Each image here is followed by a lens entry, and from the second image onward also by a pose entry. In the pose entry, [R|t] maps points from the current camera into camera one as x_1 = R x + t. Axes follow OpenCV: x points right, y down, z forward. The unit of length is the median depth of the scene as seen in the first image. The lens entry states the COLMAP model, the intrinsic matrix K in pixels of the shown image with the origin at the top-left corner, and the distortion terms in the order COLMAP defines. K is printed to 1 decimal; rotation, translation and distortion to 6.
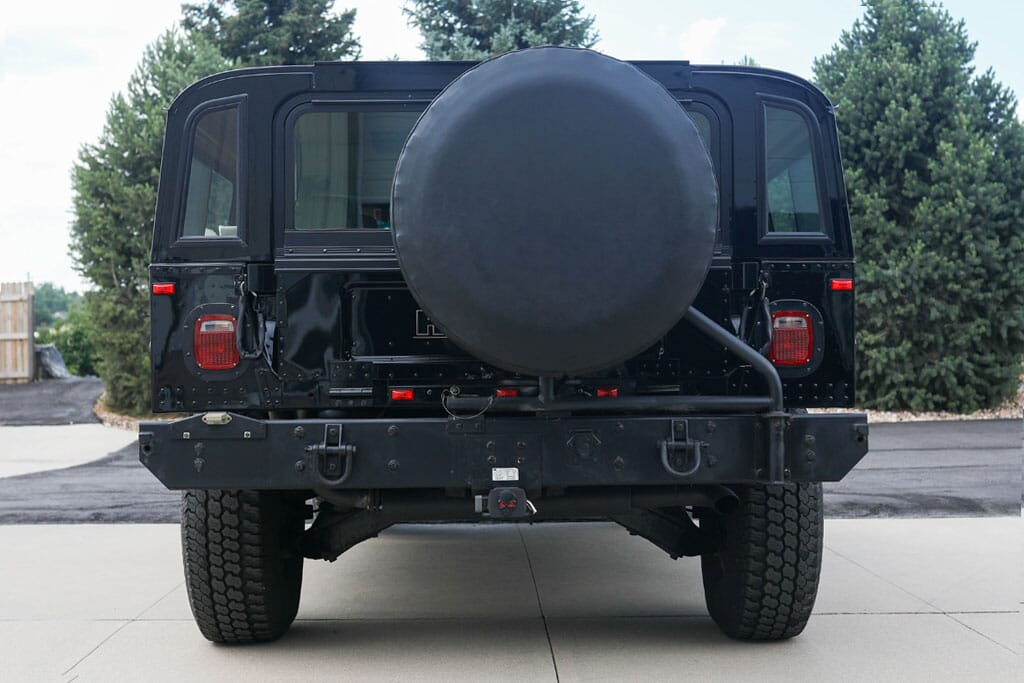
lens RADIAL K [[1457.7, 0, 512.3], [0, 1457.7, 350.5], [0, 0, 1]] dist [-0.017380, 0.000000]
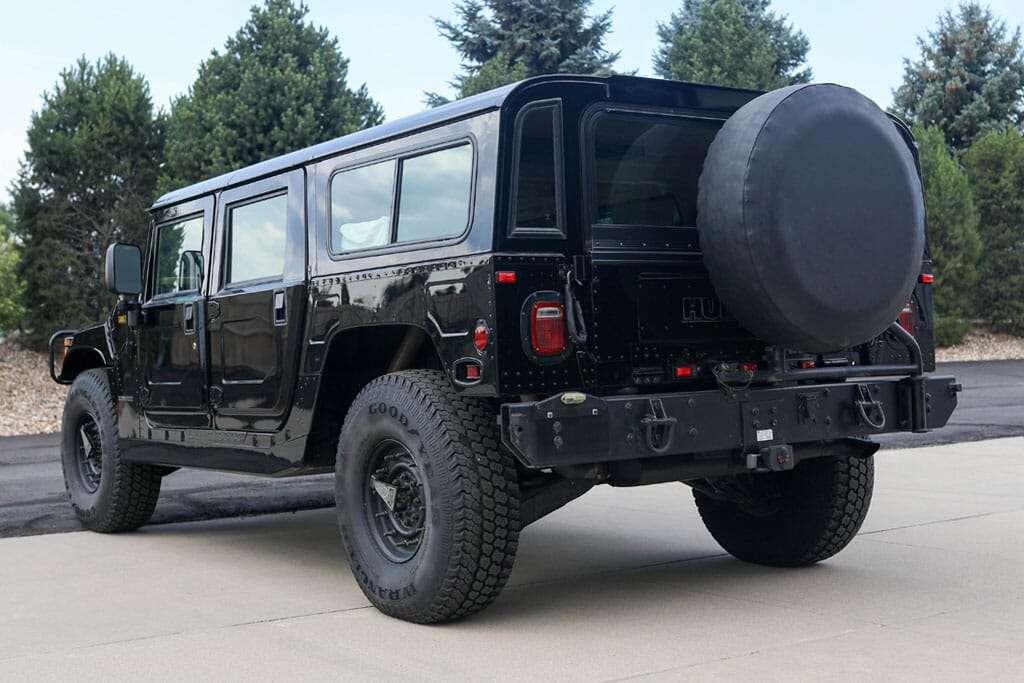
lens RADIAL K [[1457.7, 0, 509.7], [0, 1457.7, 341.1], [0, 0, 1]] dist [-0.017380, 0.000000]
pose [[0.831765, -0.019258, 0.554793, -0.196537], [0.022440, 0.999748, 0.001061, 0.000501], [-0.554673, 0.011567, 0.831988, 0.029774]]
